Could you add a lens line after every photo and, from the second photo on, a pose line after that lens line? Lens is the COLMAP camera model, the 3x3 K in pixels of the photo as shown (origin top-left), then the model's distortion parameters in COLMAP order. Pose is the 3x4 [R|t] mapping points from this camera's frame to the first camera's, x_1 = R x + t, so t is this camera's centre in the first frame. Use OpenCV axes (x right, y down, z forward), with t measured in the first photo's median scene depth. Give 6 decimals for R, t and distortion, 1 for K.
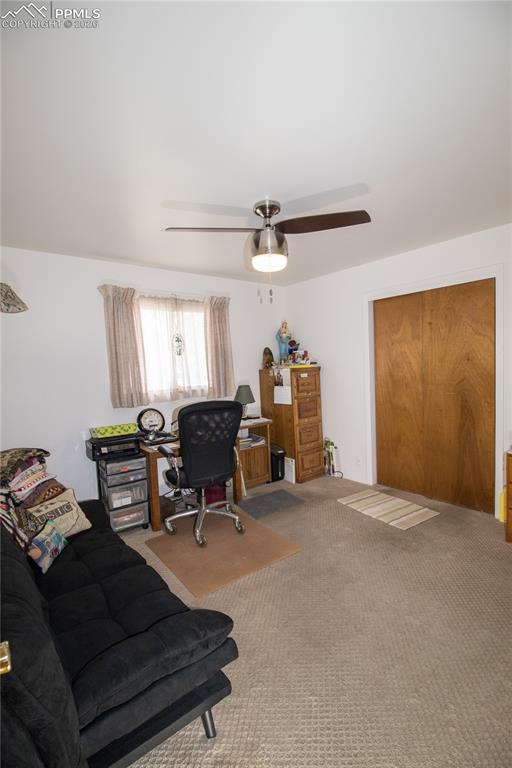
lens RADIAL K [[354.9, 0, 255.2], [0, 354.9, 383.5], [0, 0, 1]] dist [-0.012469, -0.006659]
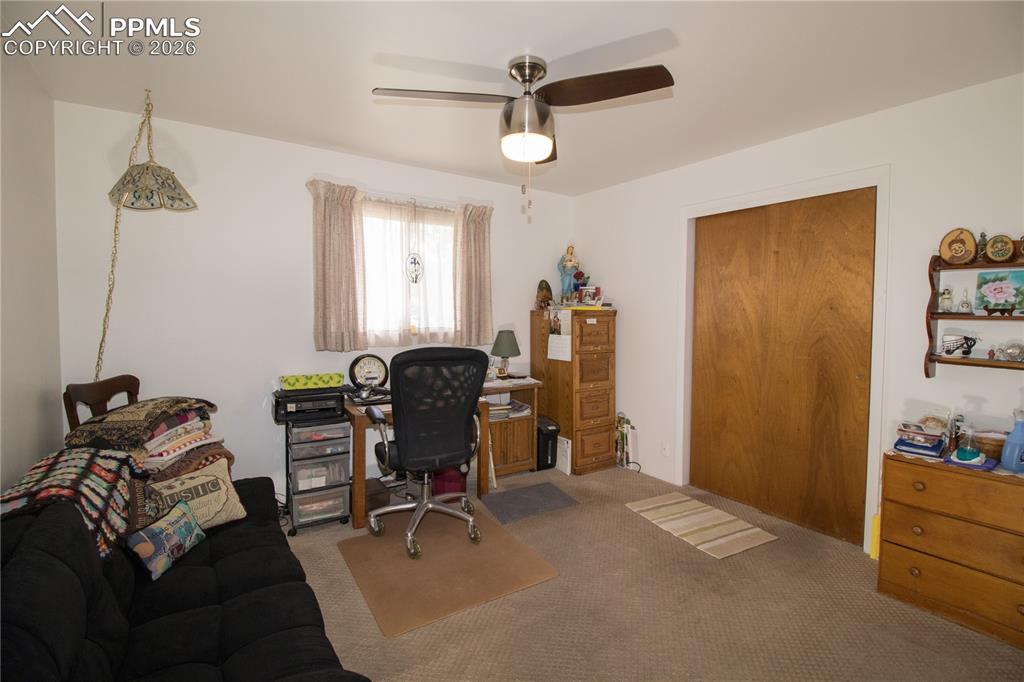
lens RADIAL K [[473.2, 0, 515.9], [0, 473.2, 321.1], [0, 0, 1]] dist [-0.012469, -0.006659]
pose [[0.995951, 0.054029, -0.071849, 0.074394], [-0.056011, 0.998095, -0.025857, 0.012678], [0.070315, 0.029777, 0.997080, 0.074240]]
